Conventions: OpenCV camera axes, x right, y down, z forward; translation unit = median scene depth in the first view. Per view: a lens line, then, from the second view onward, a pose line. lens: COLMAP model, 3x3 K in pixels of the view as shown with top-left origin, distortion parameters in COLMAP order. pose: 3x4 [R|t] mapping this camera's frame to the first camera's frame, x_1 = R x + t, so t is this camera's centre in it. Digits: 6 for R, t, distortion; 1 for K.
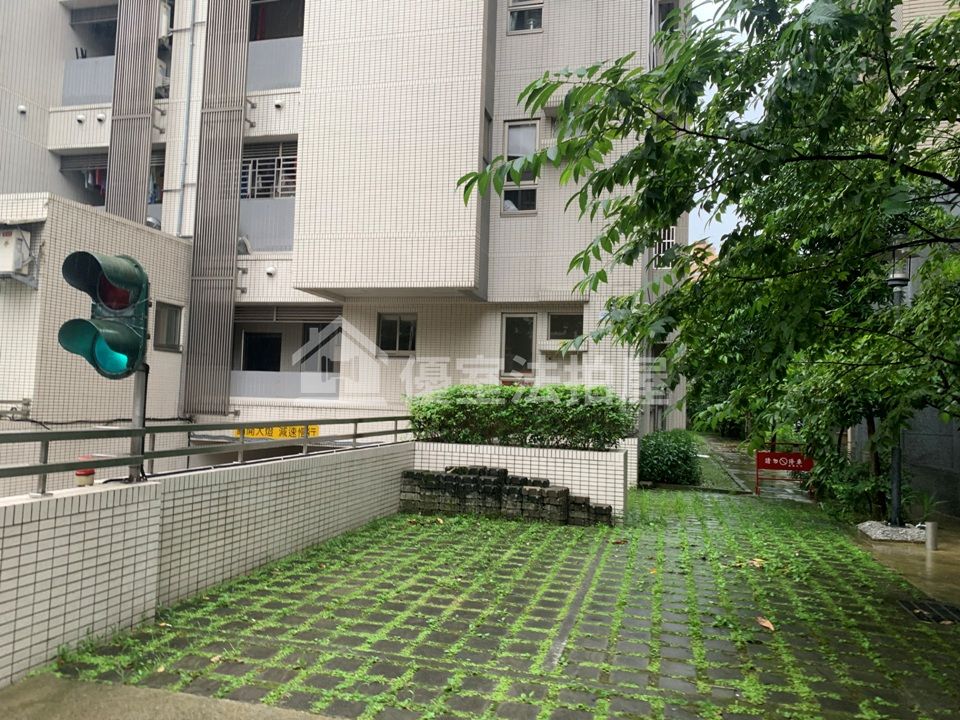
lens RADIAL K [[727.9, 0, 466.6], [0, 727.9, 350.8], [0, 0, 1]] dist [0.010543, -0.006240]
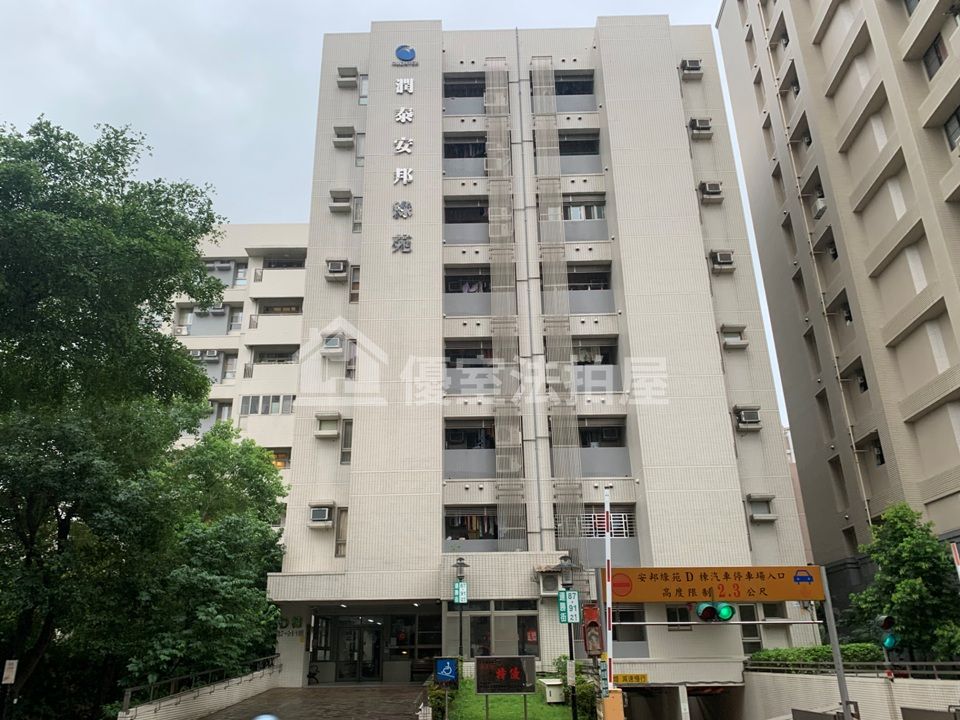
lens RADIAL K [[731.4, 0, 469.9], [0, 731.4, 358.5], [0, 0, 1]] dist [0.004307, -0.005092]
pose [[0.971150, 0.046181, 0.233954, -1.529790], [0.030158, 0.949409, -0.312590, -0.115646], [-0.236554, 0.310627, 0.920626, -1.084630]]
